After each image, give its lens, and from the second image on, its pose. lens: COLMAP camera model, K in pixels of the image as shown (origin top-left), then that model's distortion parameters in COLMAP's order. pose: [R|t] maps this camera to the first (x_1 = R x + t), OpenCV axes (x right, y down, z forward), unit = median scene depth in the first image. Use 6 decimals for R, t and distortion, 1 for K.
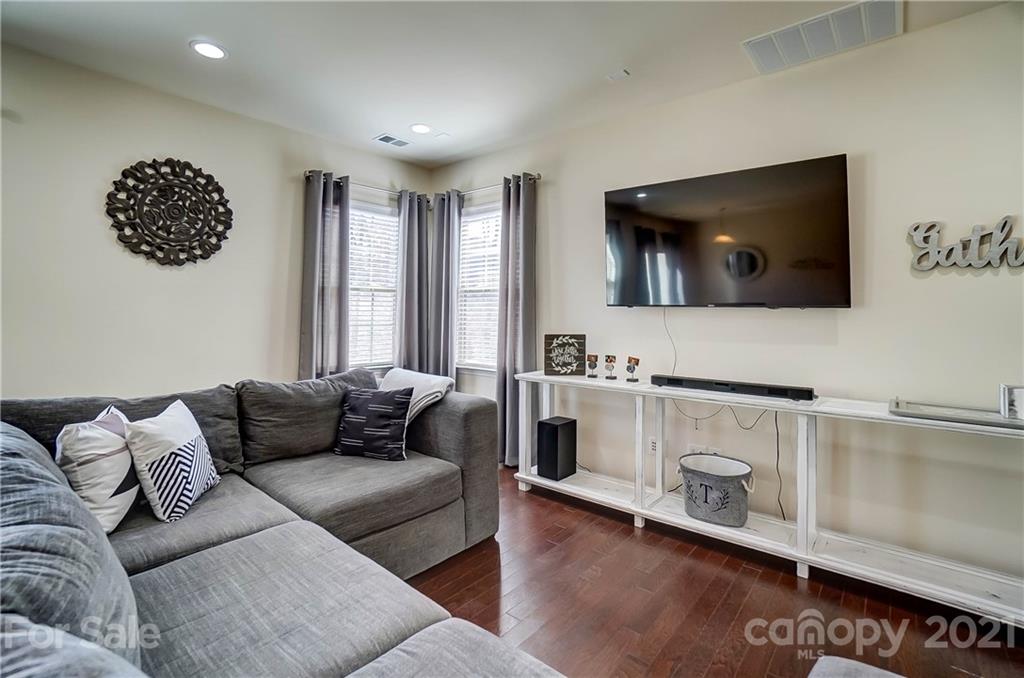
lens RADIAL K [[456.4, 0, 508.1], [0, 456.4, 313.7], [0, 0, 1]] dist [0.000971, 0.000279]
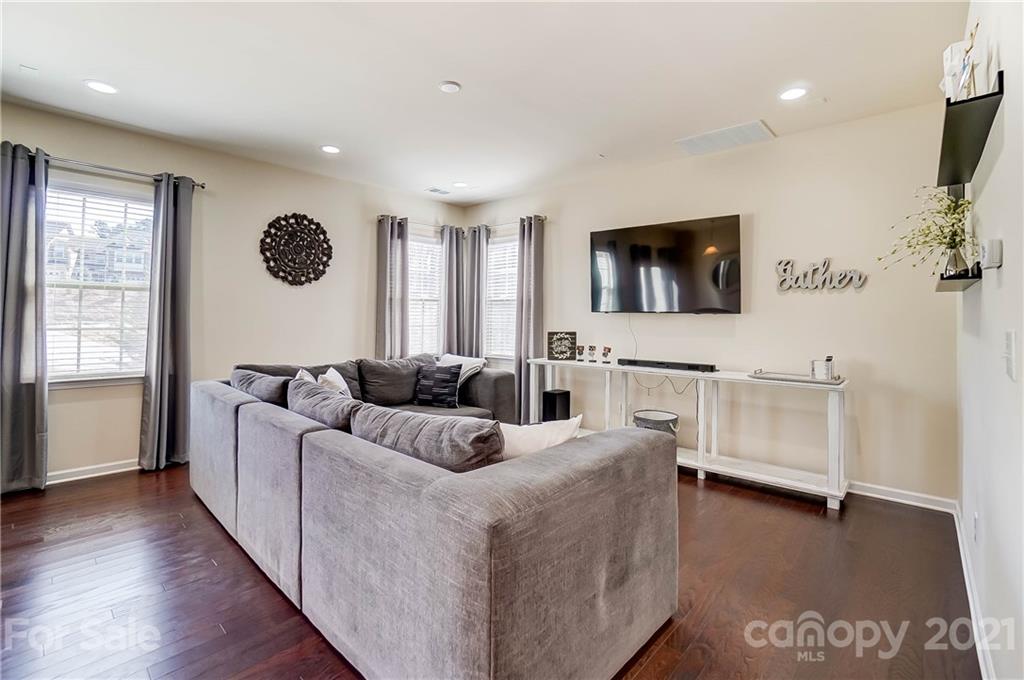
lens RADIAL K [[450.8, 0, 507.7], [0, 450.8, 344.3], [0, 0, 1]] dist [-0.027072, 0.000296]
pose [[0.999055, 0.001991, -0.043413, 0.015037], [0.000594, 0.998231, 0.059458, 0.000056], [0.043455, -0.059427, 0.997286, -0.435814]]
